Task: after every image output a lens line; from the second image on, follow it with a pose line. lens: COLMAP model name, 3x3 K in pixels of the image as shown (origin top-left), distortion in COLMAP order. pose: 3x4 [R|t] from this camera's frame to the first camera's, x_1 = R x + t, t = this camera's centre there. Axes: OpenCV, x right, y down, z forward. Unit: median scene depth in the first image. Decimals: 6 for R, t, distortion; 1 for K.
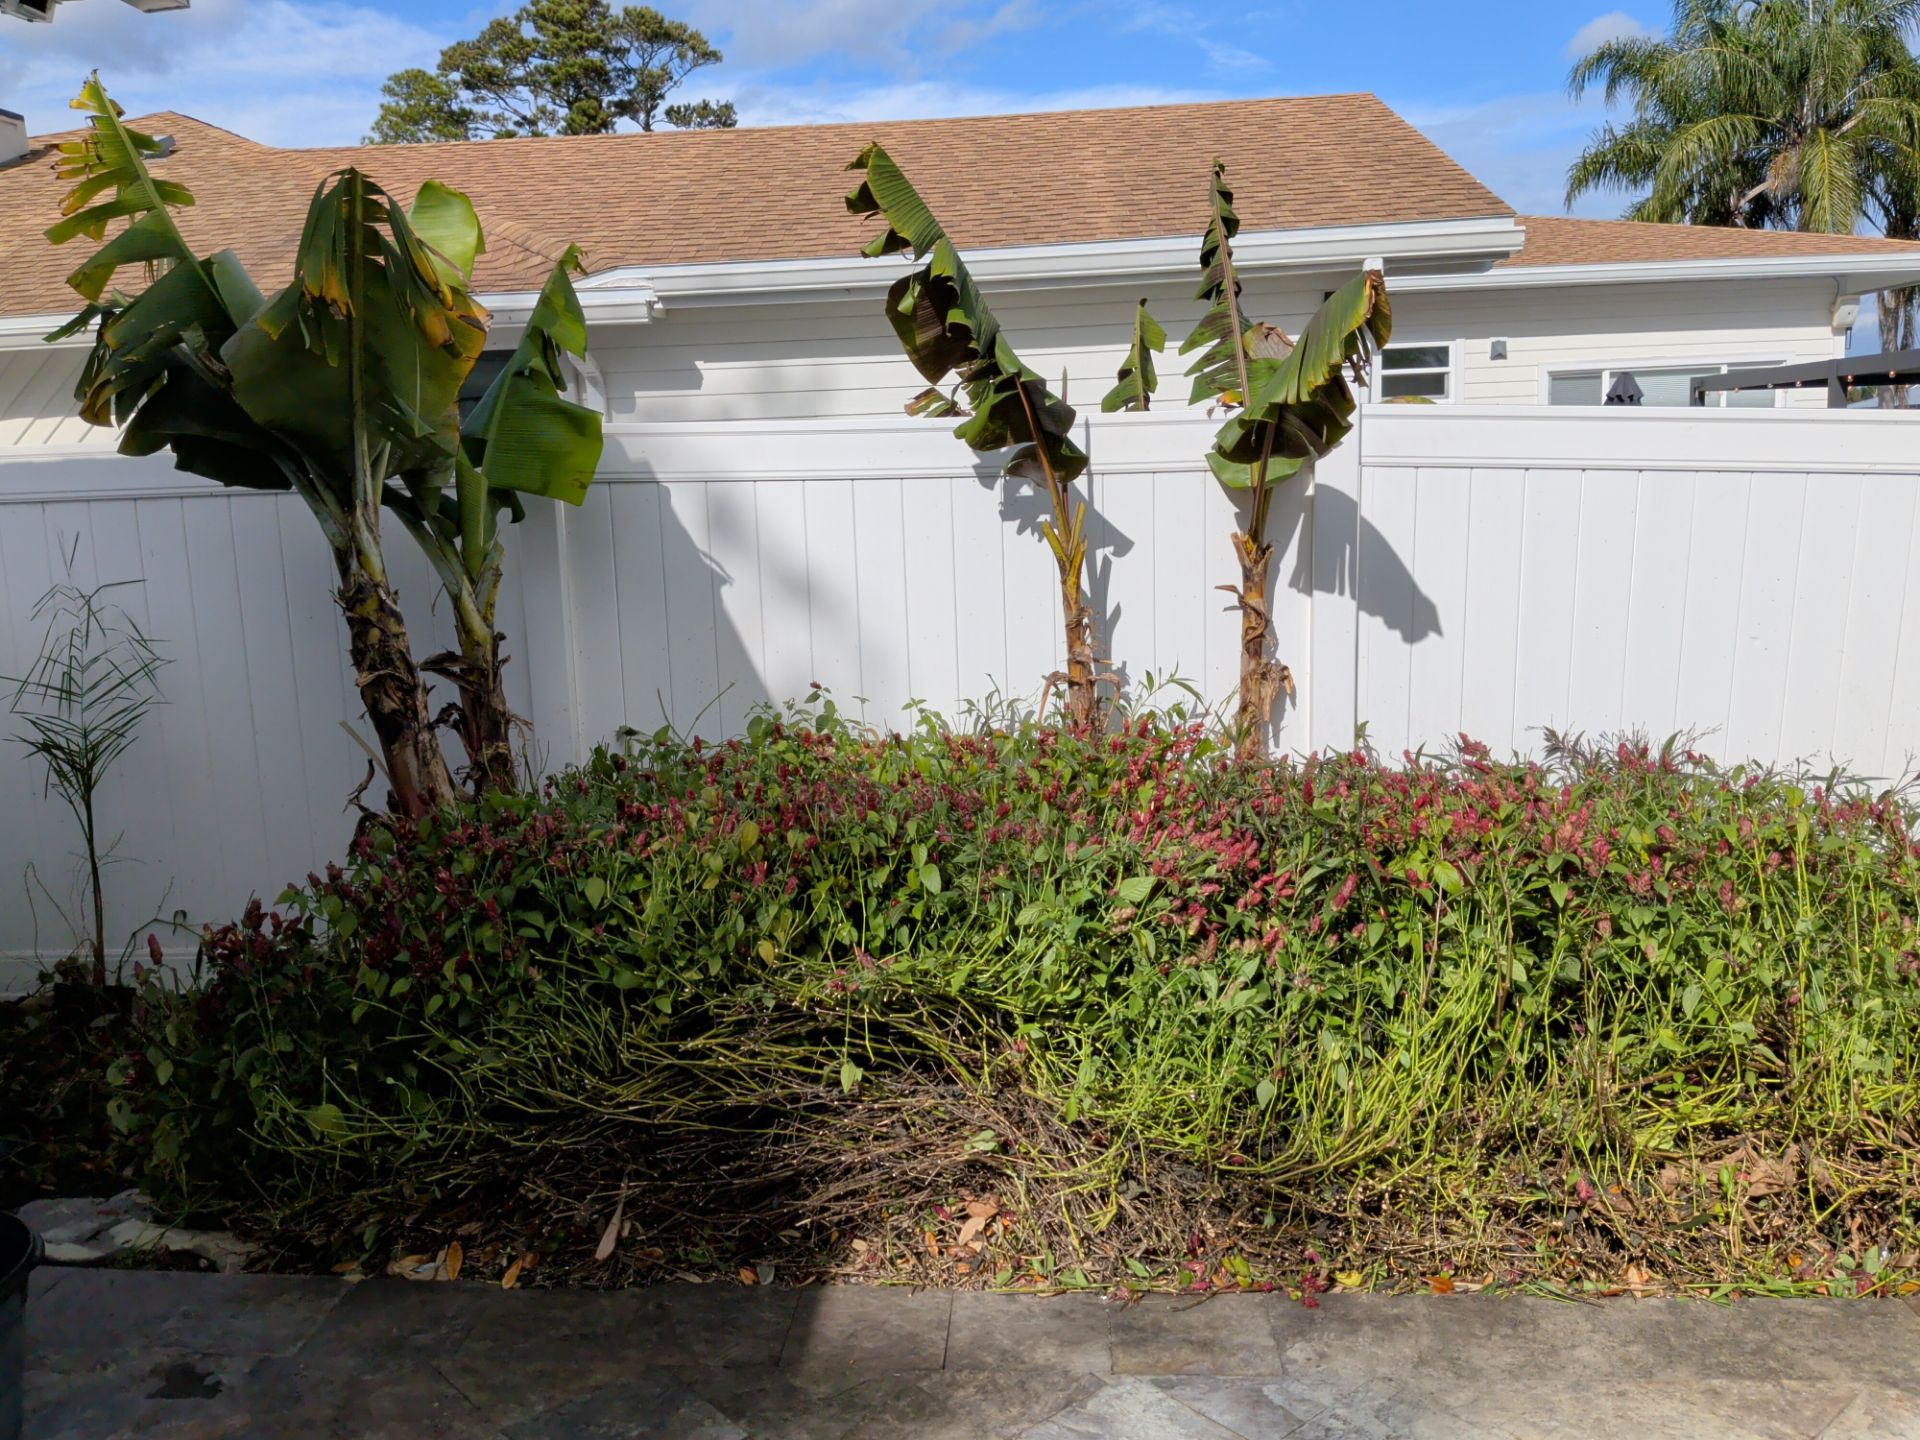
lens RADIAL K [[1619.7, 0, 946.4], [0, 1619.7, 706.6], [0, 0, 1]] dist [0.075392, -0.118215]
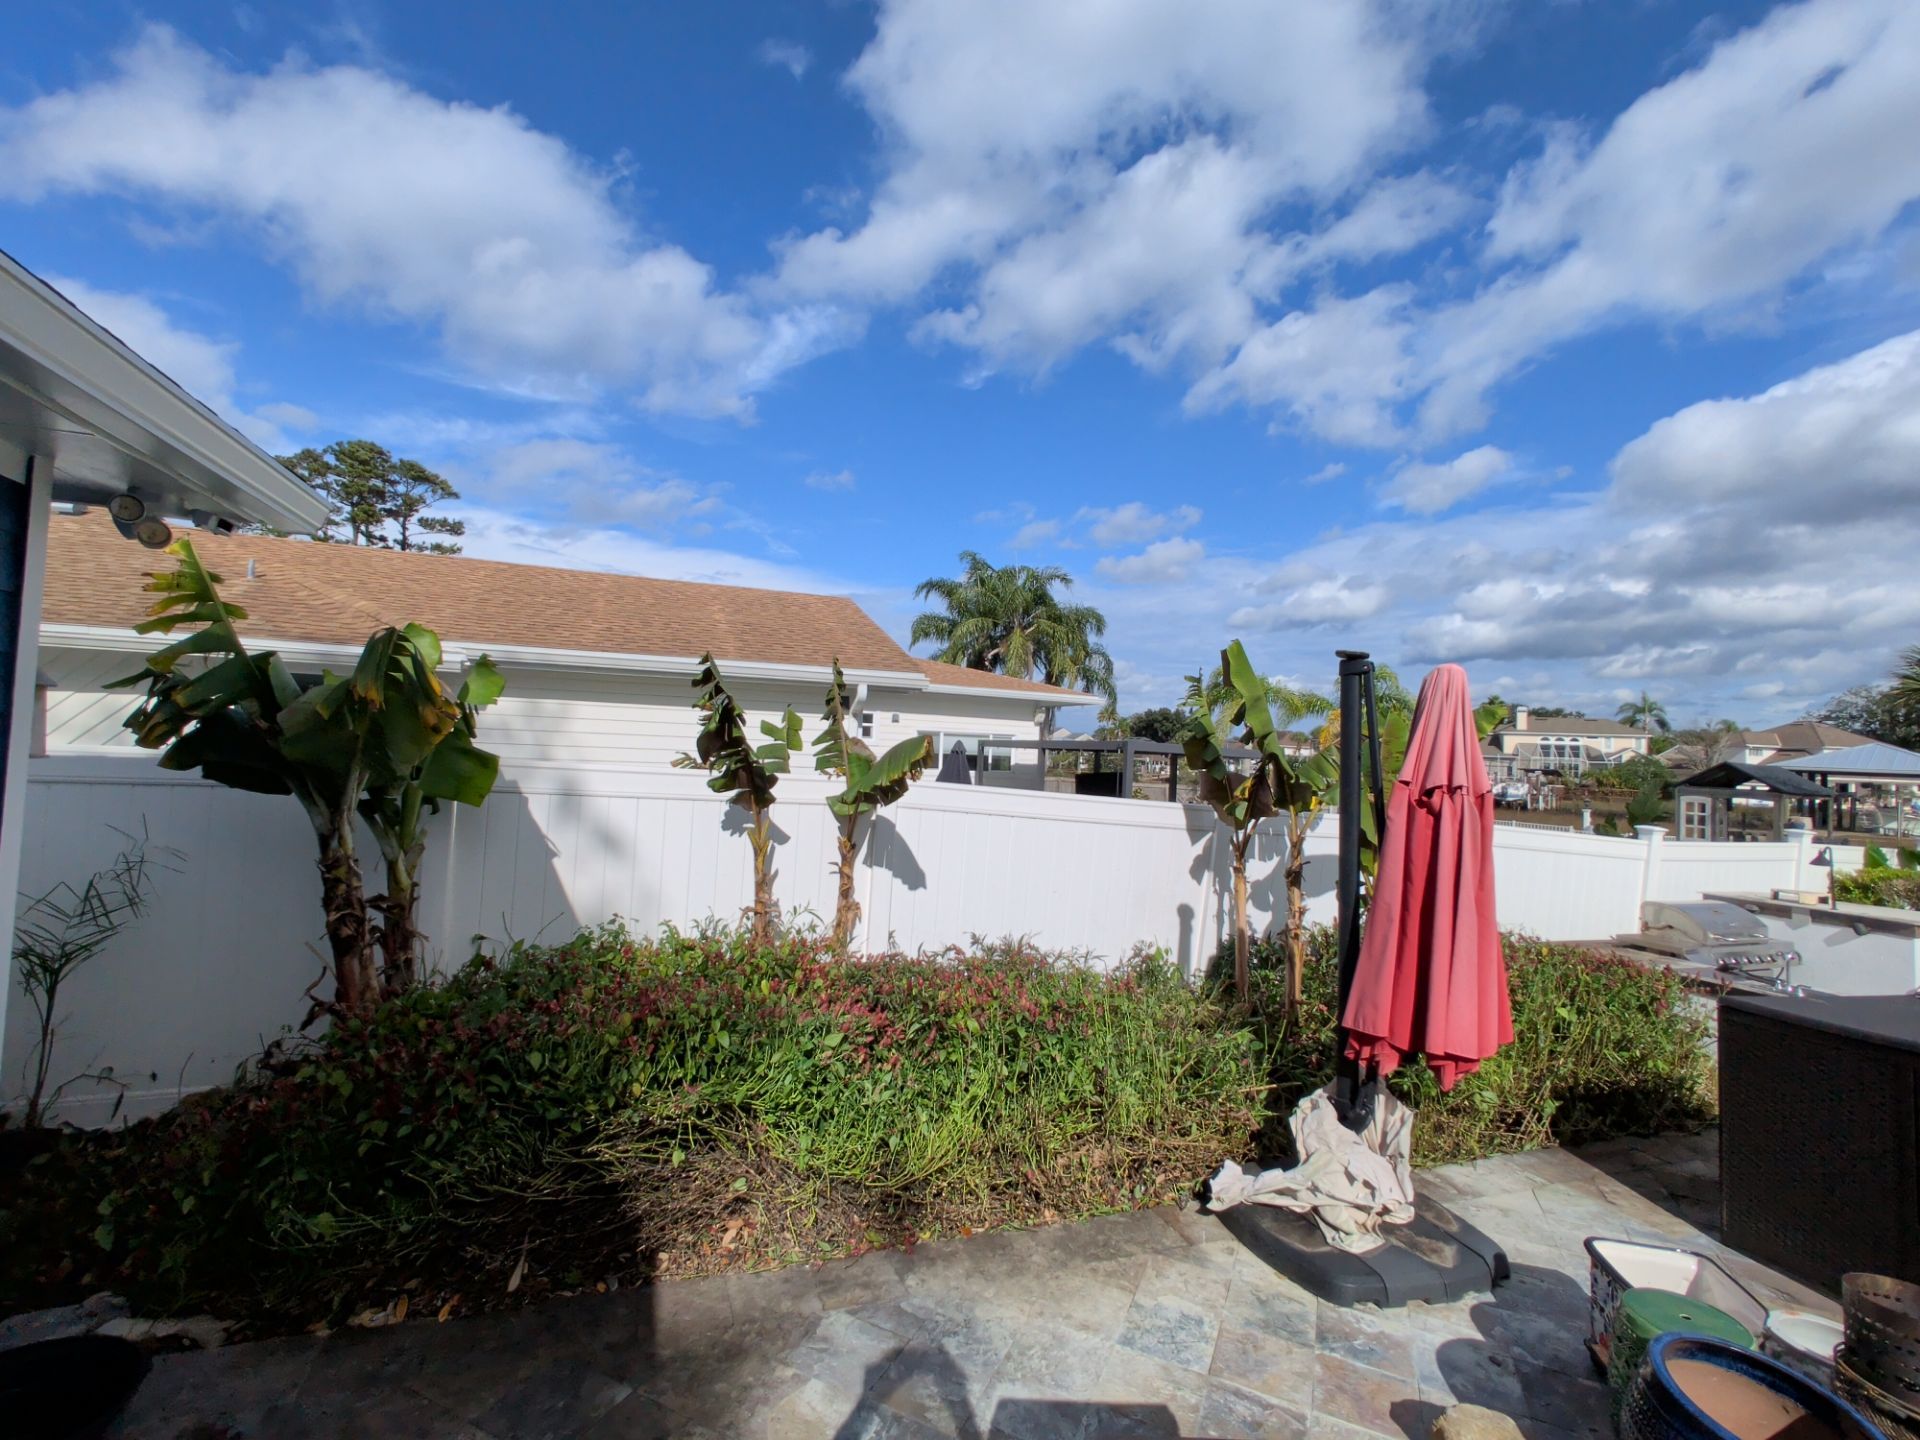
lens RADIAL K [[855.8, 0, 954.4], [0, 855.8, 710.5], [0, 0, 1]] dist [0.004842, 0.001517]
pose [[0.908492, 0.095853, 0.406761, -0.210807], [-0.016909, 0.980974, -0.193401, -0.082837], [-0.417560, 0.168826, 0.892828, -0.077861]]
